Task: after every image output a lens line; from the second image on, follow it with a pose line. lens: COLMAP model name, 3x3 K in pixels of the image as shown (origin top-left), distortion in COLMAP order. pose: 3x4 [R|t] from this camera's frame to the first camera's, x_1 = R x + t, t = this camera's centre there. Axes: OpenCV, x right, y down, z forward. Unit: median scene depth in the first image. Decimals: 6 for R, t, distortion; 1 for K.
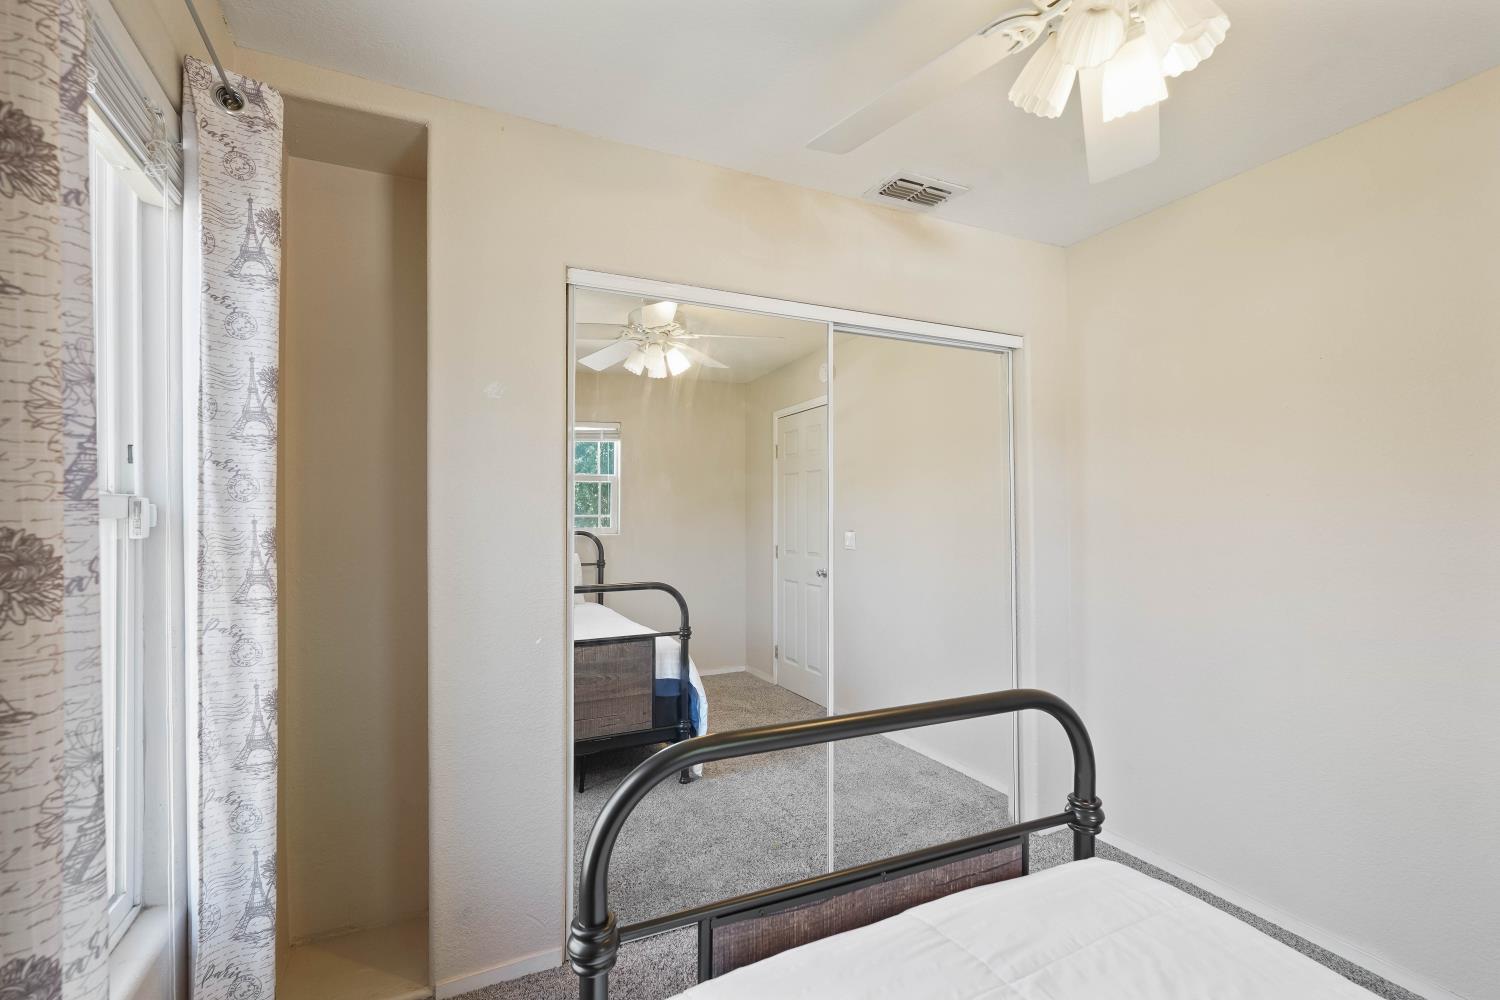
lens RADIAL K [[677.0, 0, 745.3], [0, 677.0, 503.8], [0, 0, 1]] dist [-0.001350, 0.001561]
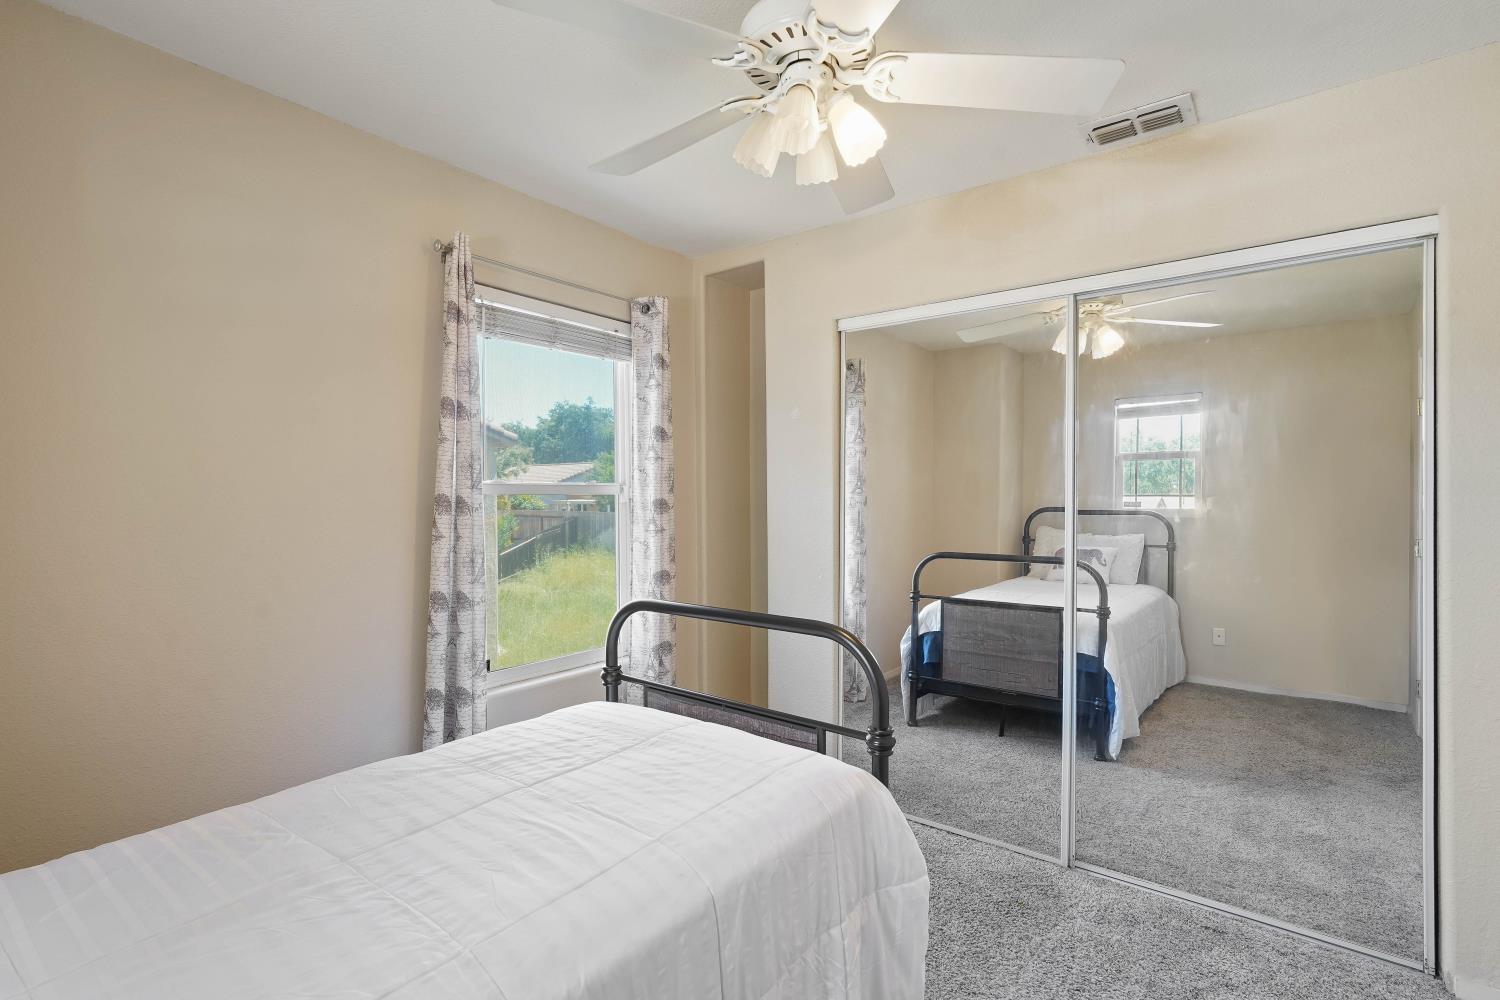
lens RADIAL K [[677.0, 0, 745.9], [0, 677.0, 504.0], [0, 0, 1]] dist [-0.001350, 0.001561]
pose [[0.481541, 0.002990, -0.876419, 0.906779], [0.018548, 0.999735, 0.013602, 0.018019], [0.876227, -0.022806, 0.481358, 0.126449]]
